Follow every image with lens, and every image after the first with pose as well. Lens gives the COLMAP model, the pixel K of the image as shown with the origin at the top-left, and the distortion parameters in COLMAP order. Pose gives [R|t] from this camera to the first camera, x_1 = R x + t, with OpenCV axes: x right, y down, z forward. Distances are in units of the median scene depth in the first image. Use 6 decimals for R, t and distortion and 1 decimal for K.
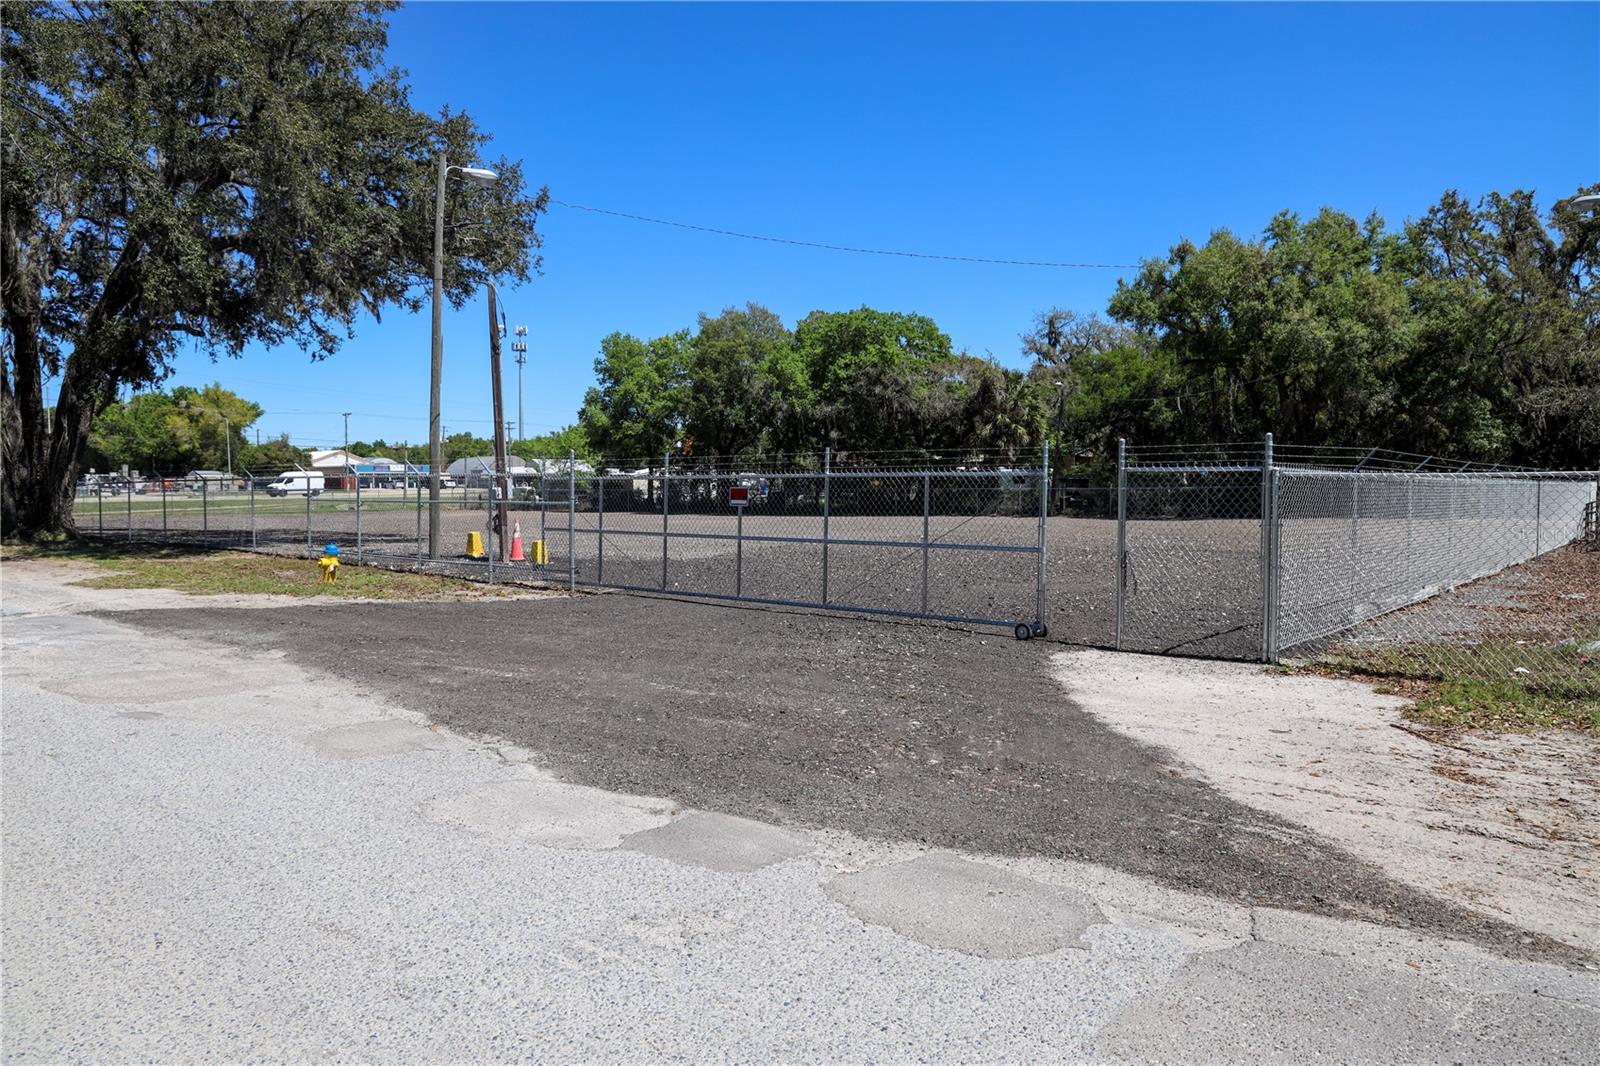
lens RADIAL K [[1092.3, 0, 799.7], [0, 1092.3, 537.9], [0, 0, 1]] dist [-0.095259, 0.065275]
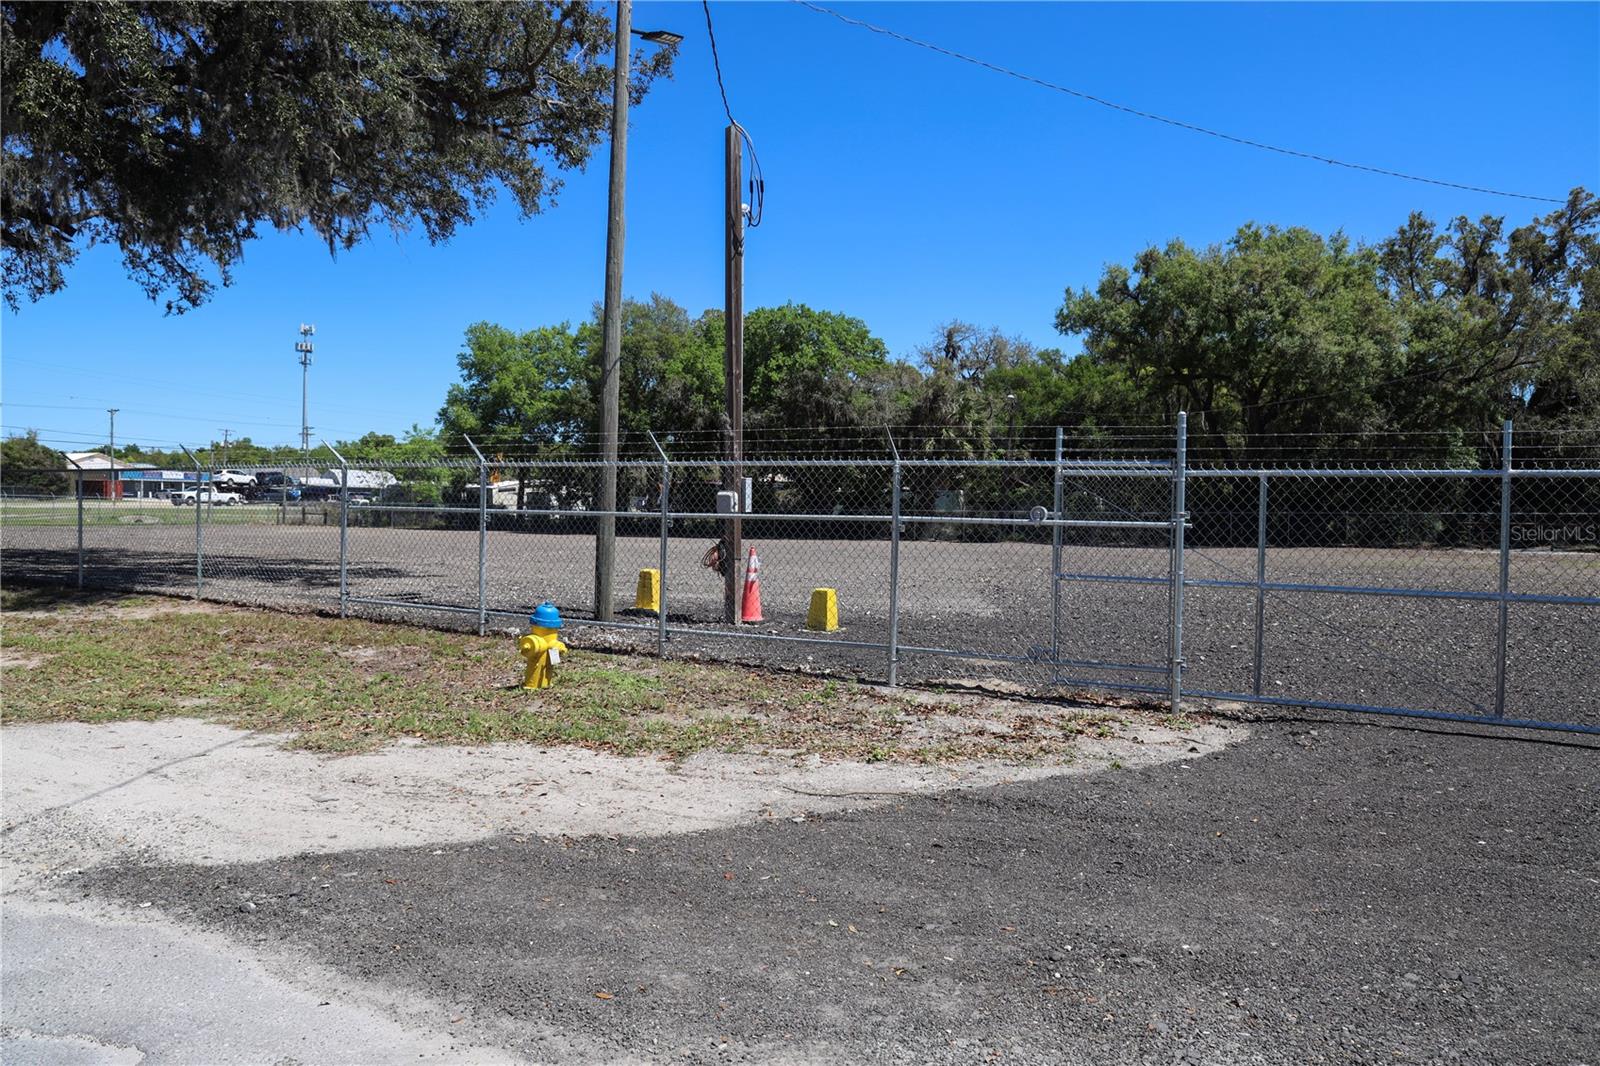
lens RADIAL K [[1098.1, 0, 809.5], [0, 1098.1, 526.9], [0, 0, 1]] dist [-0.092010, 0.060193]
pose [[0.979572, 0.014433, 0.200575, -0.101480], [-0.008525, 0.999505, -0.030290, -0.003222], [-0.200913, 0.027961, 0.979210, 0.127532]]
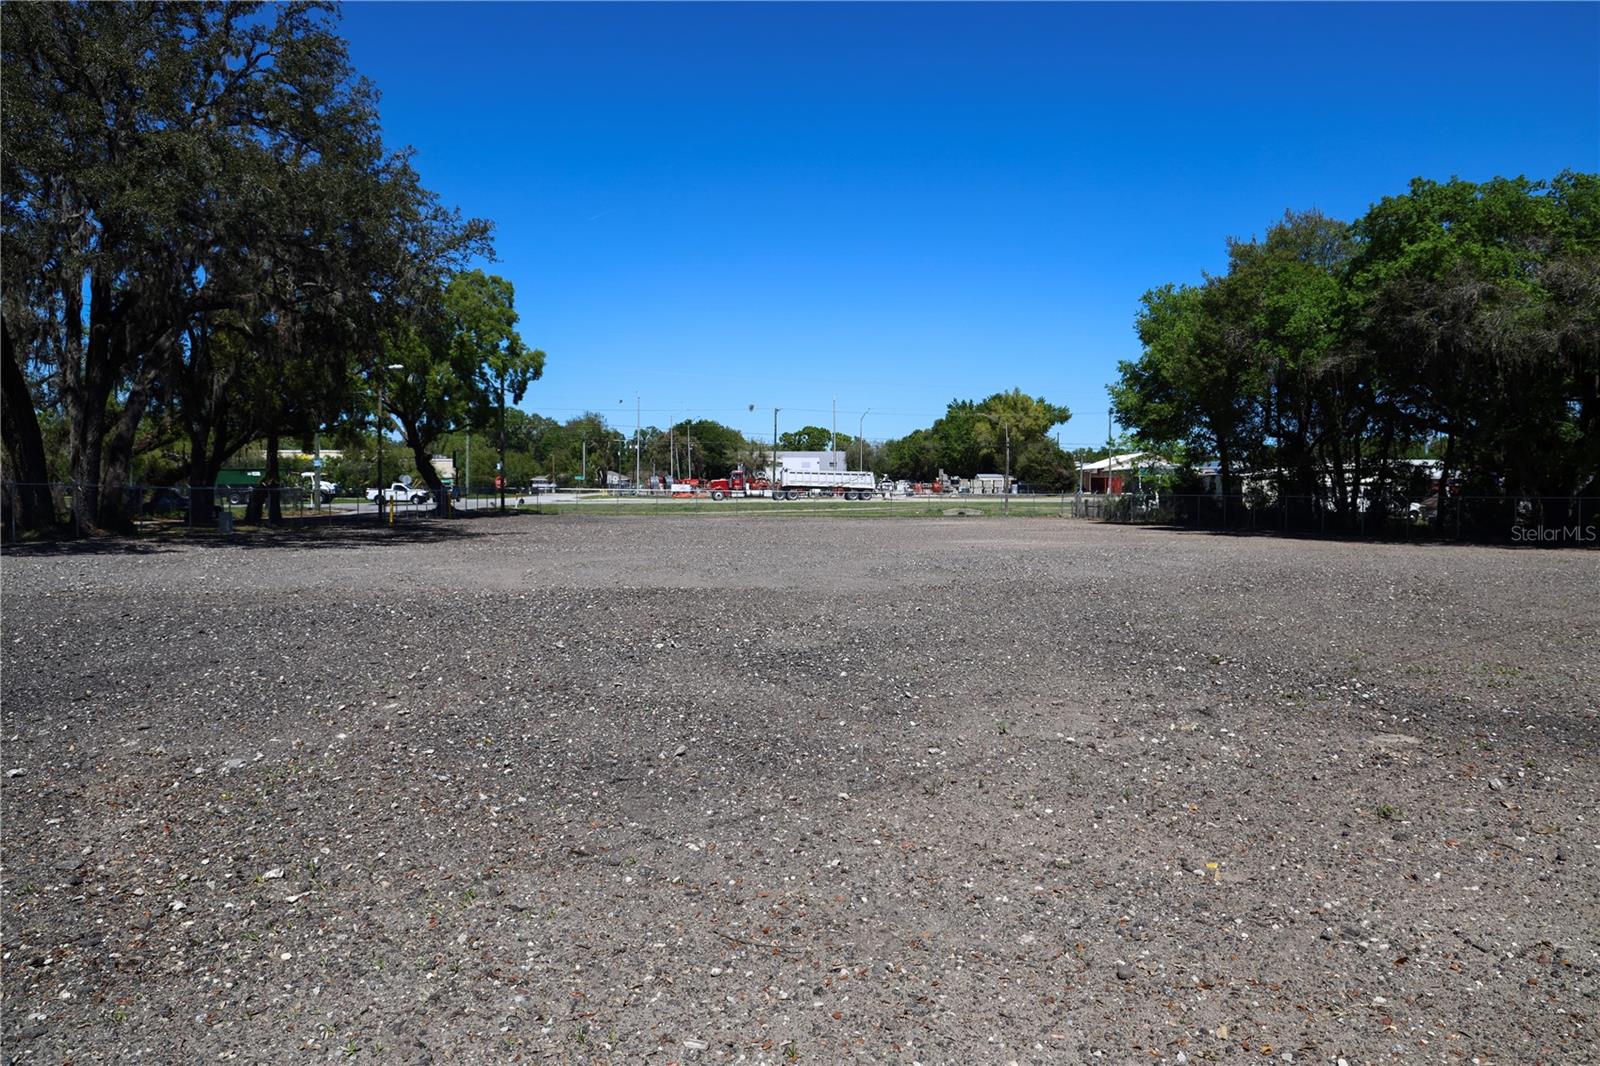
lens RADIAL K [[1092.3, 0, 799.7], [0, 1092.3, 537.9], [0, 0, 1]] dist [-0.095259, 0.065275]
pose [[0.655647, 0.035617, -0.754227, 0.261782], [-0.039516, 0.999137, 0.012831, -0.016451], [0.754033, 0.021392, 0.656488, 0.374707]]
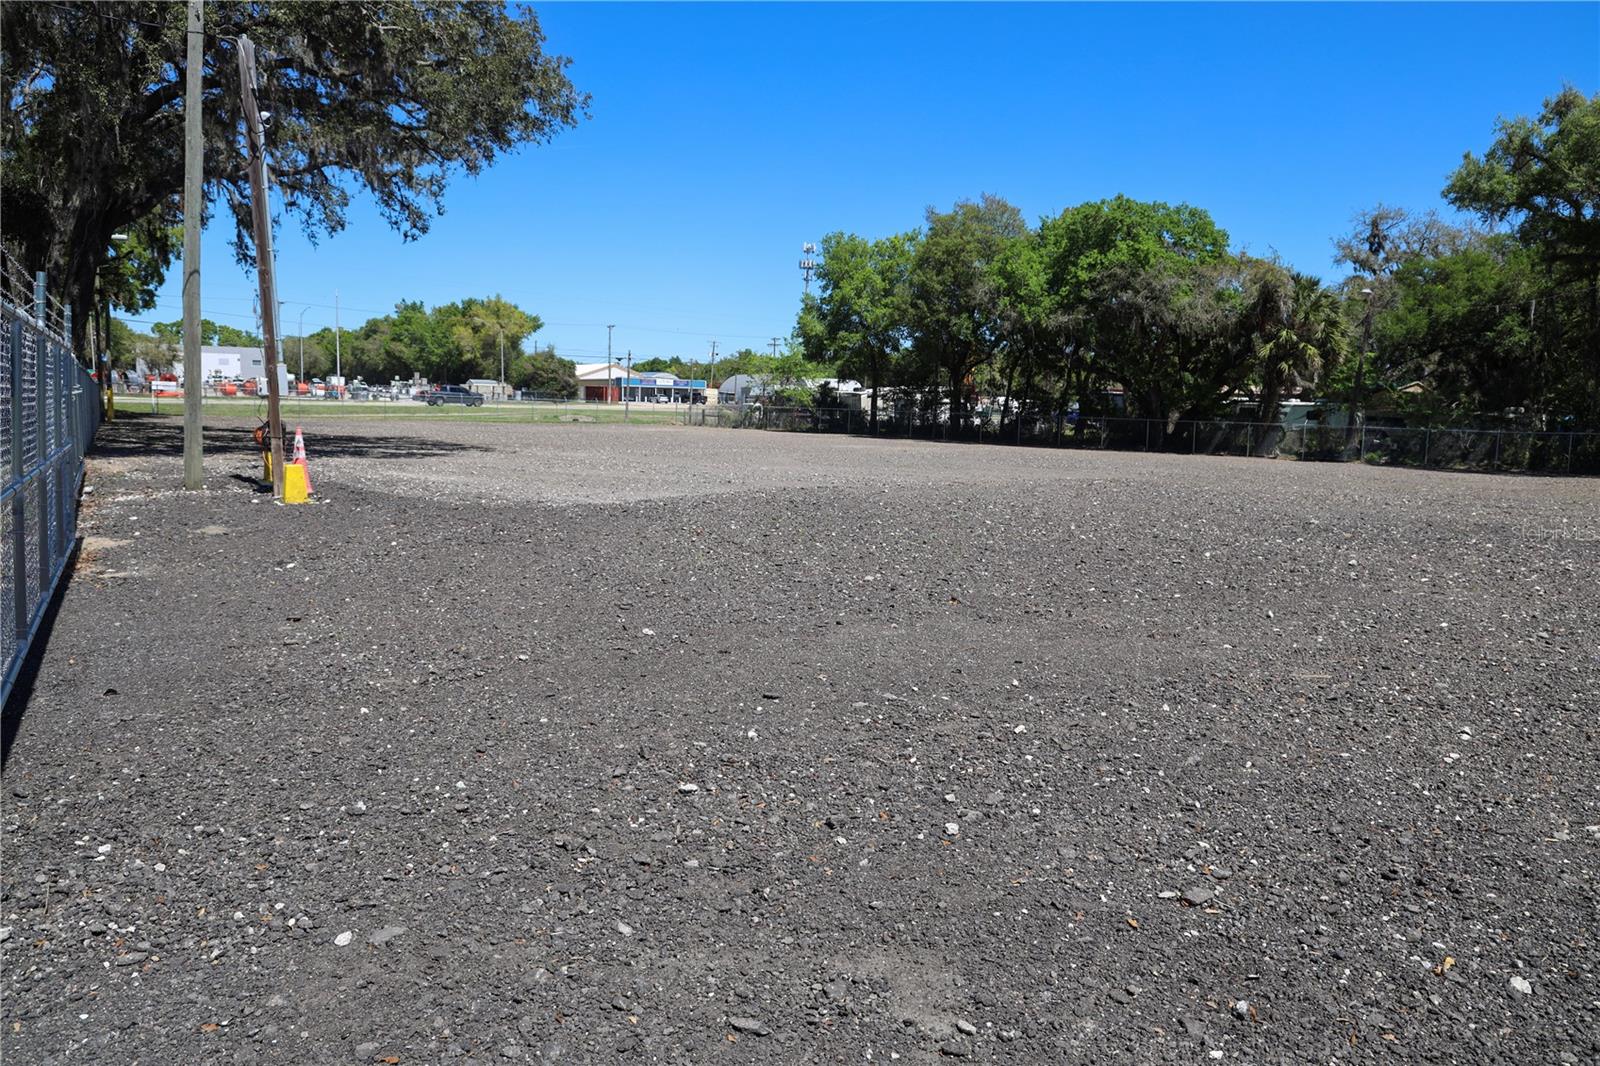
lens RADIAL K [[1092.3, 0, 799.7], [0, 1092.3, 537.9], [0, 0, 1]] dist [-0.095259, 0.065275]
pose [[0.962755, 0.064062, -0.262676, 0.055616], [-0.046135, 0.996201, 0.073862, -0.003801], [0.266410, -0.058992, 0.962053, 0.137956]]
